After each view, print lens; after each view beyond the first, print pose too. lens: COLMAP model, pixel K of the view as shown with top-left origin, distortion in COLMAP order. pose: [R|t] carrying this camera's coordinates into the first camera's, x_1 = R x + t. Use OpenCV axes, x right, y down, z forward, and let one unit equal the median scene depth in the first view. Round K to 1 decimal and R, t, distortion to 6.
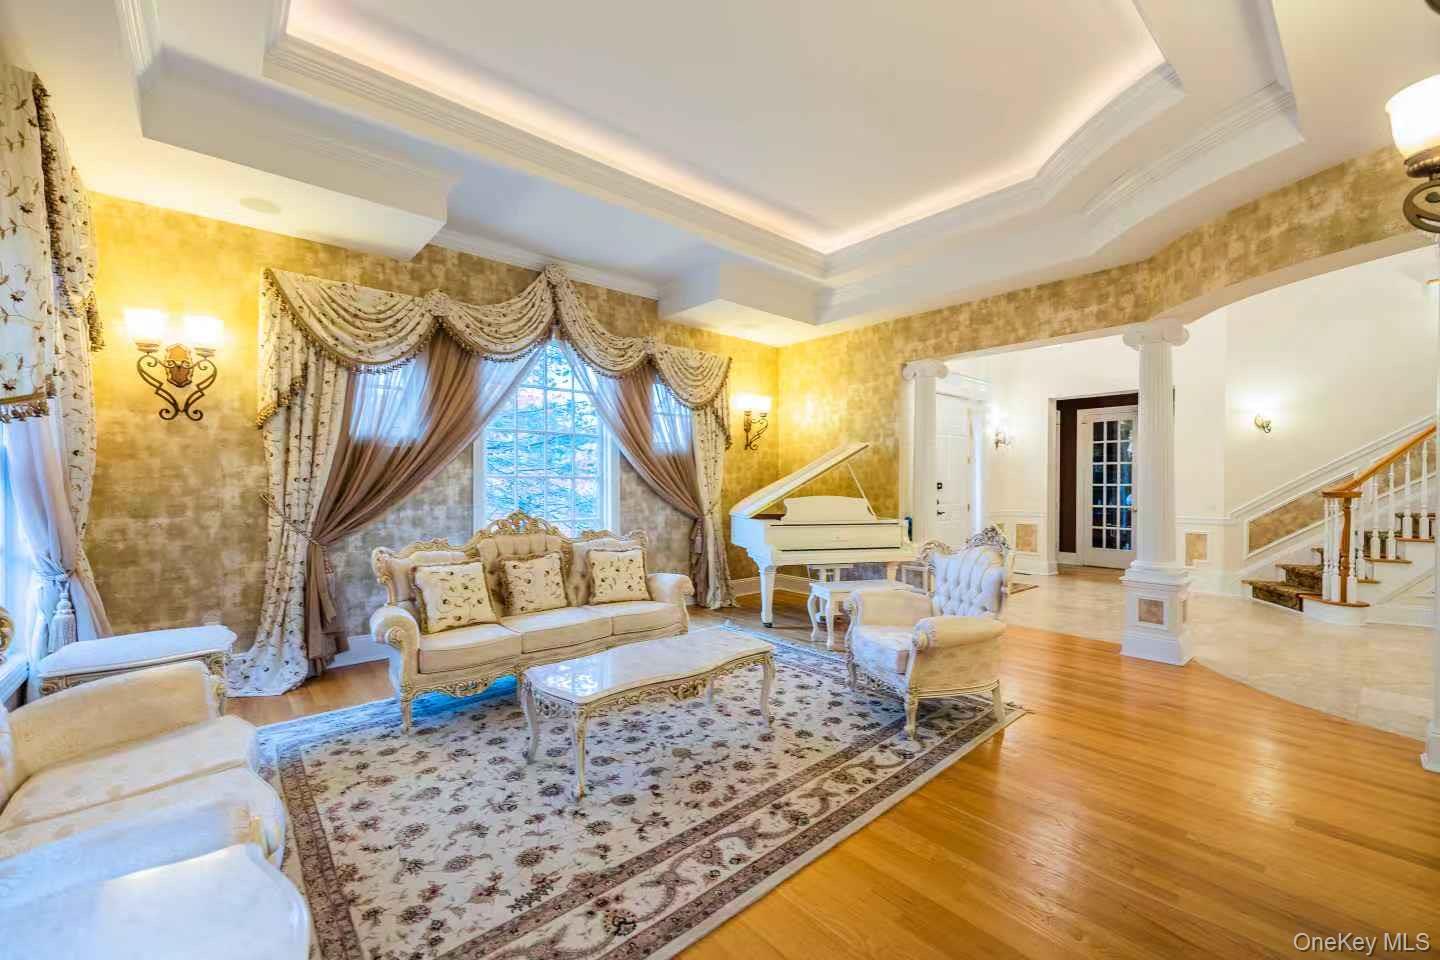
lens RADIAL K [[588.3, 0, 713.2], [0, 588.3, 483.7], [0, 0, 1]] dist [0.004129, 0.000083]
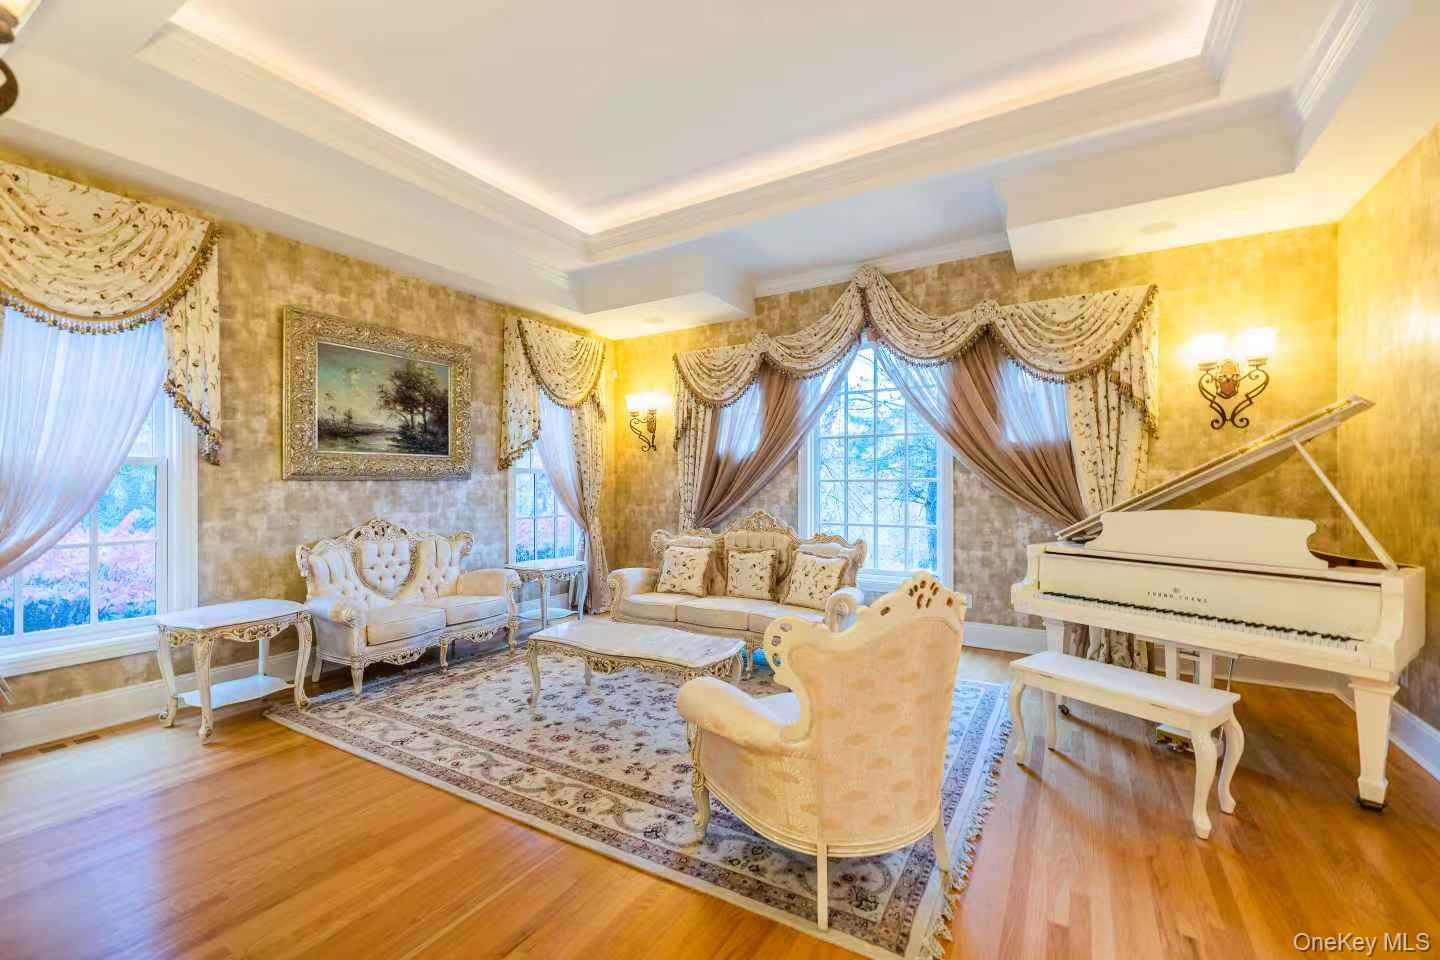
lens RADIAL K [[588.3, 0, 716.5], [0, 588.3, 482.9], [0, 0, 1]] dist [0.004129, 0.000083]
pose [[0.305514, -0.004622, -0.952176, 0.844029], [0.000655, 0.999989, -0.004644, -0.003860], [0.952187, 0.000795, 0.305514, 0.638489]]
